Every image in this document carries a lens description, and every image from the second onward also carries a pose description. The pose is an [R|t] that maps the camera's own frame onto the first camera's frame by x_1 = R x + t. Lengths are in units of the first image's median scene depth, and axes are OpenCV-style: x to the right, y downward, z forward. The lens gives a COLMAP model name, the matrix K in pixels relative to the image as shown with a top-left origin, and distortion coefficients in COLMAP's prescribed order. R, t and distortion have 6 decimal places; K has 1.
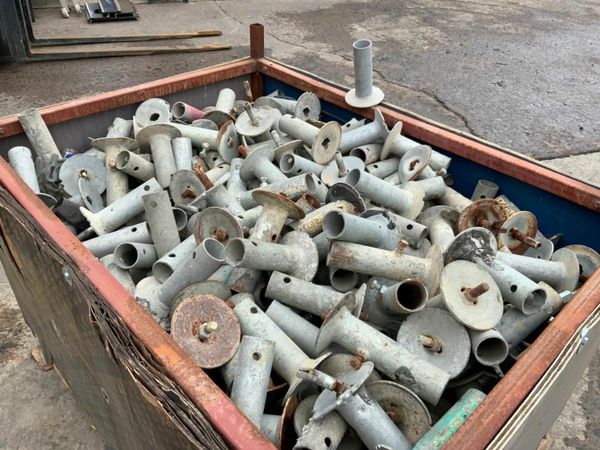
lens RADIAL K [[499.3, 0, 300.3], [0, 499.3, 226.5], [0, 0, 1]] dist [0.055266, -0.127055]
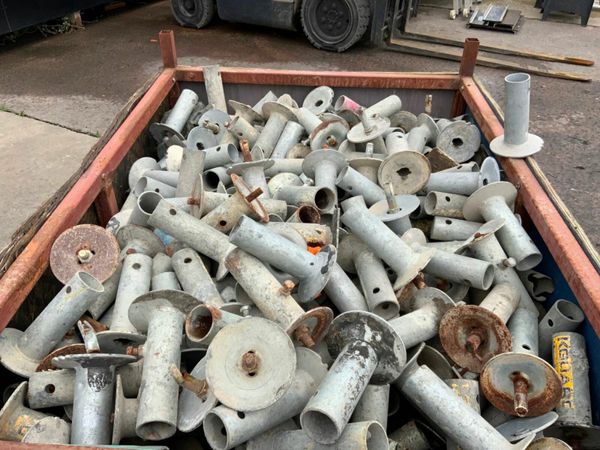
lens RADIAL K [[499.3, 0, 296.9], [0, 499.3, 222.4], [0, 0, 1]] dist [0.055266, -0.127055]
pose [[0.684839, 0.396974, -0.611071, 0.416229], [-0.413364, 0.902239, 0.122862, -0.103448], [0.600105, 0.168454, 0.781983, 0.199029]]
